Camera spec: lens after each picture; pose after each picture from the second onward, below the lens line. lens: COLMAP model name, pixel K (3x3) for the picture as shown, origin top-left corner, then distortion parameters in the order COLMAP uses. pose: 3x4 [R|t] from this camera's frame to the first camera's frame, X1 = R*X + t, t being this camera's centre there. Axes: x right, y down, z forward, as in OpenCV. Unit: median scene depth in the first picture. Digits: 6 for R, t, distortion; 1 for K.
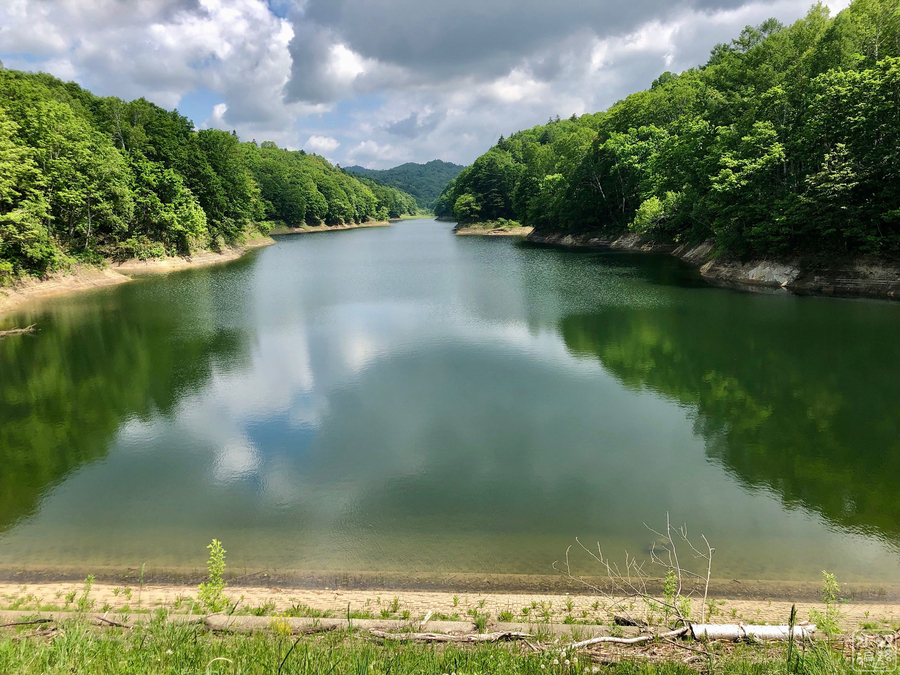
lens RADIAL K [[729.5, 0, 450.3], [0, 729.5, 337.4], [0, 0, 1]] dist [0.000737, -0.006111]
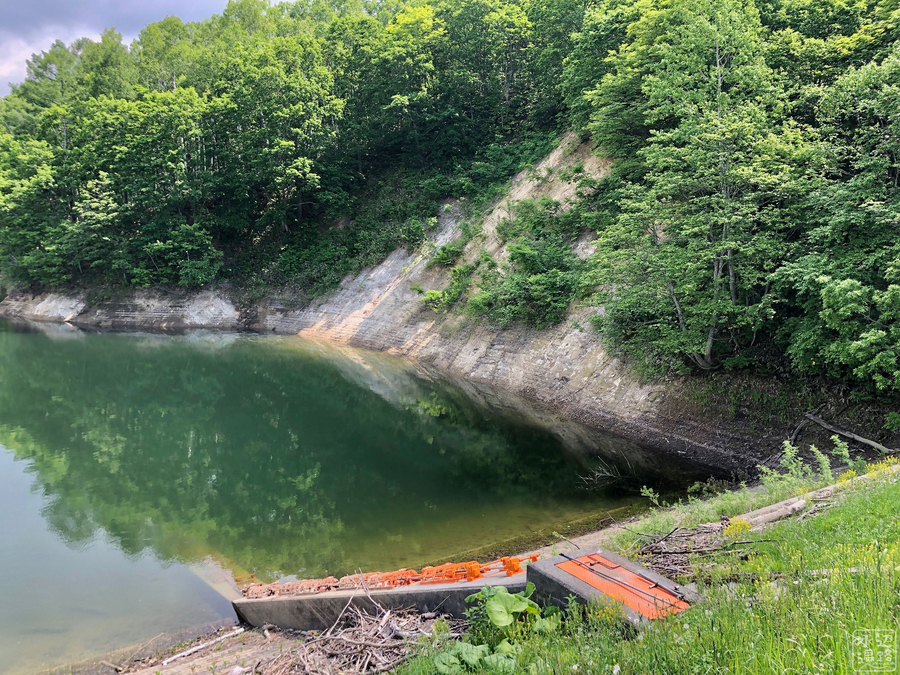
lens RADIAL K [[729.5, 0, 449.8], [0, 729.5, 336.9], [0, 0, 1]] dist [0.000737, -0.006111]
pose [[0.742752, -0.048219, 0.667828, 0.200933], [0.074295, 0.997180, -0.010631, -0.005227], [-0.665432, 0.057513, 0.744239, -0.002025]]
